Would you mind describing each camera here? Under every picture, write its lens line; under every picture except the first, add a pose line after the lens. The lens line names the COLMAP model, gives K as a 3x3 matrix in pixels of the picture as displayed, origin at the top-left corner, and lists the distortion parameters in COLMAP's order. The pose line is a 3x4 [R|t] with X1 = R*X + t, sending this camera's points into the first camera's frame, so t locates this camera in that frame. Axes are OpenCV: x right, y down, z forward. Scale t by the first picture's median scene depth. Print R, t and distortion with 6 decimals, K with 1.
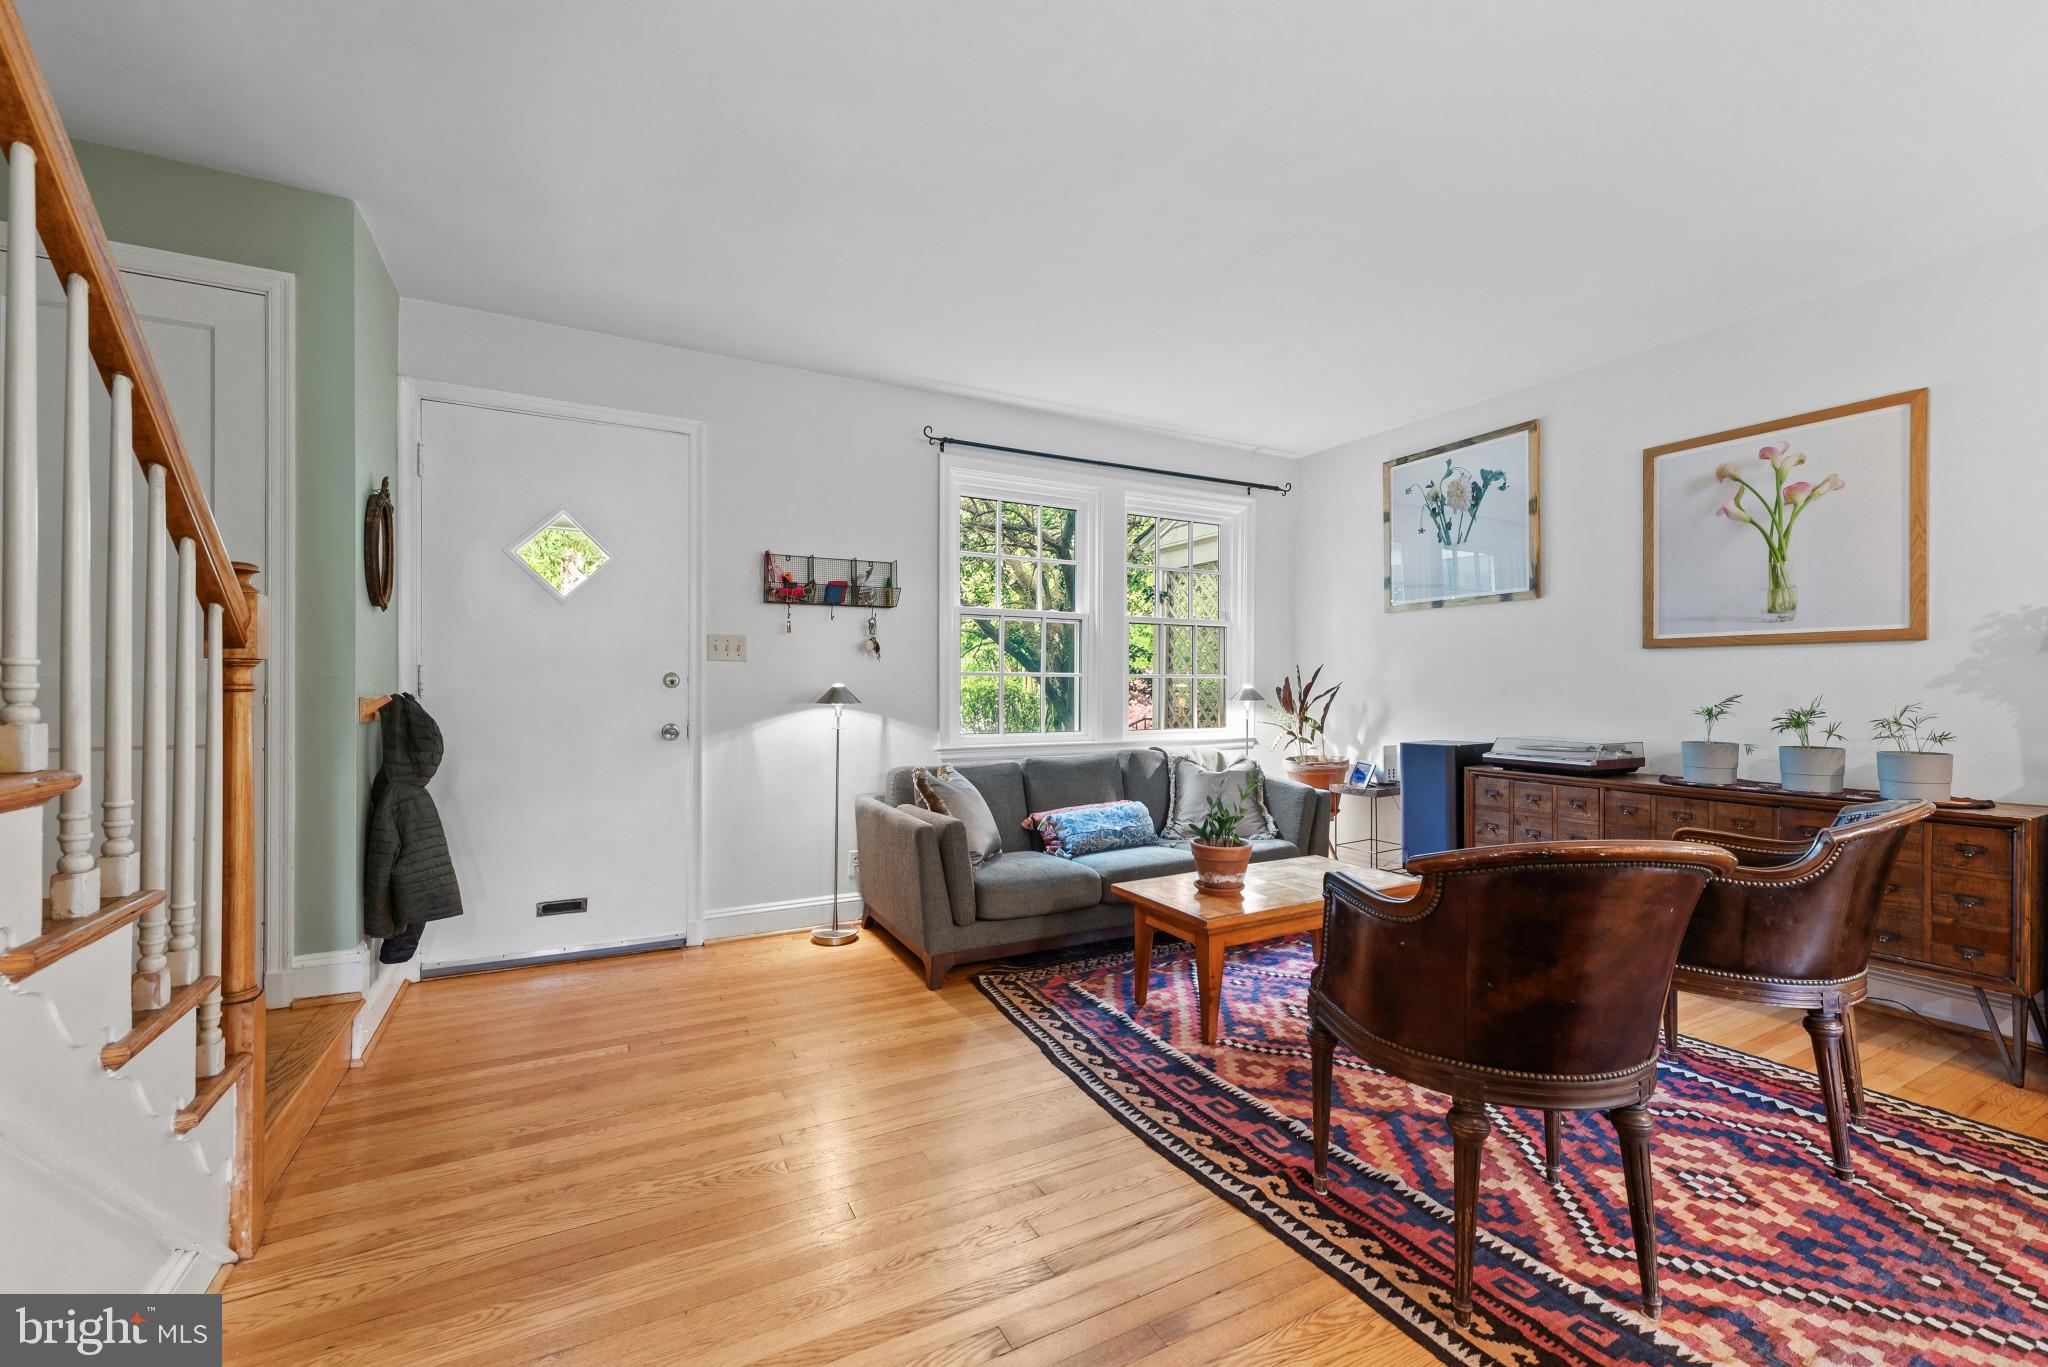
lens RADIAL K [[831.0, 0, 1030.6], [0, 831.0, 681.5], [0, 0, 1]] dist [0.008339, -0.002675]
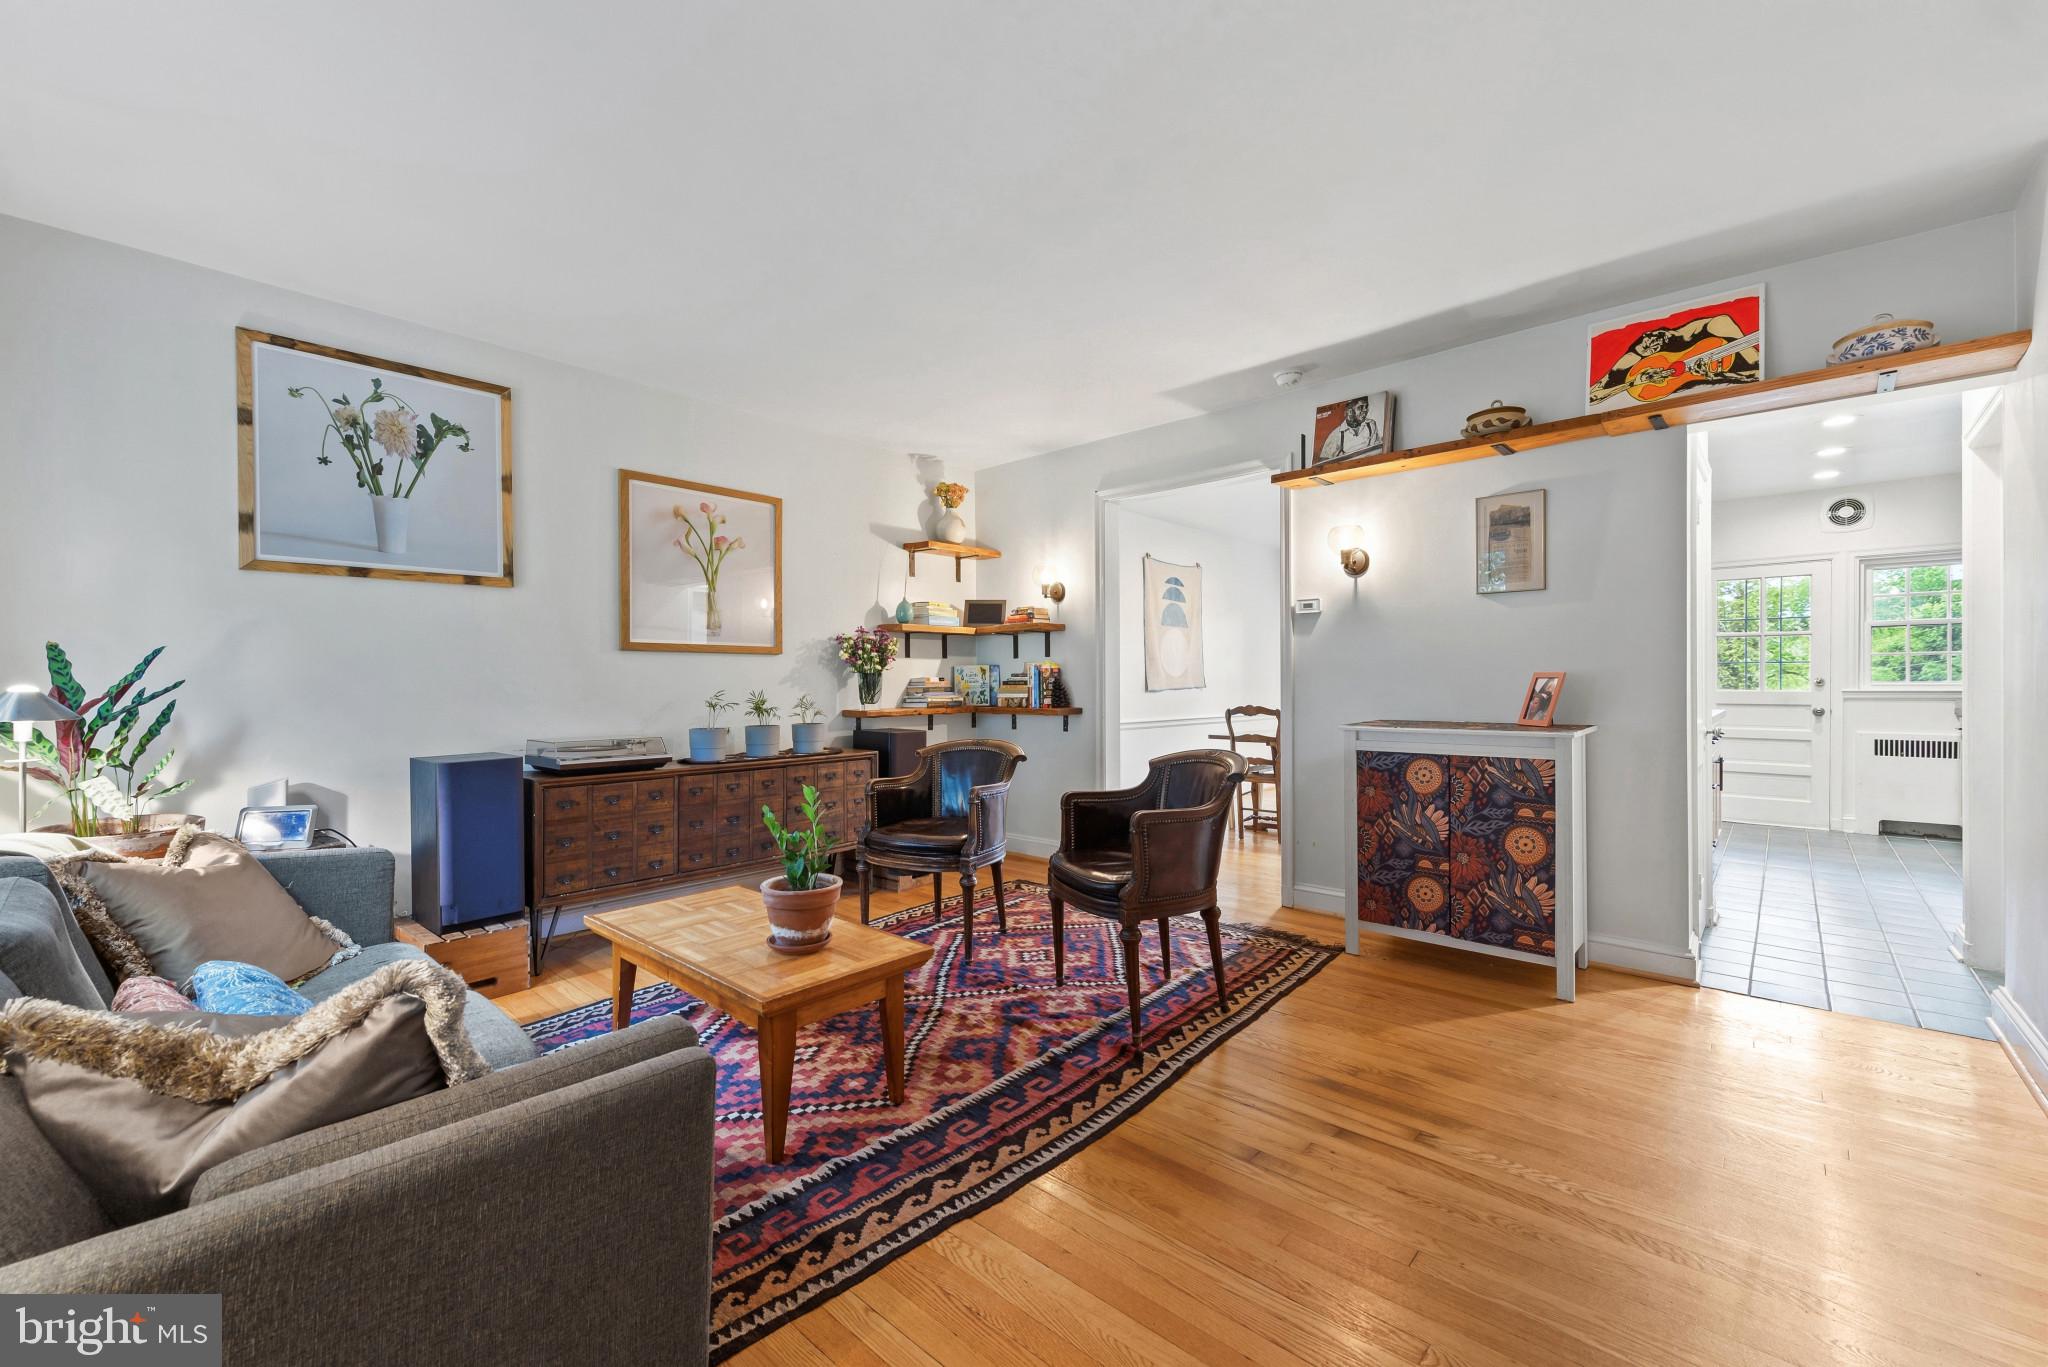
lens RADIAL K [[831.0, 0, 1022.7], [0, 831.0, 682.5], [0, 0, 1]] dist [0.008339, -0.002675]
pose [[-0.337814, 0.001021, 0.941212, -0.569149], [0.001002, 0.999999, -0.000725, 0.005188], [-0.941212, 0.000698, -0.337814, 1.049949]]
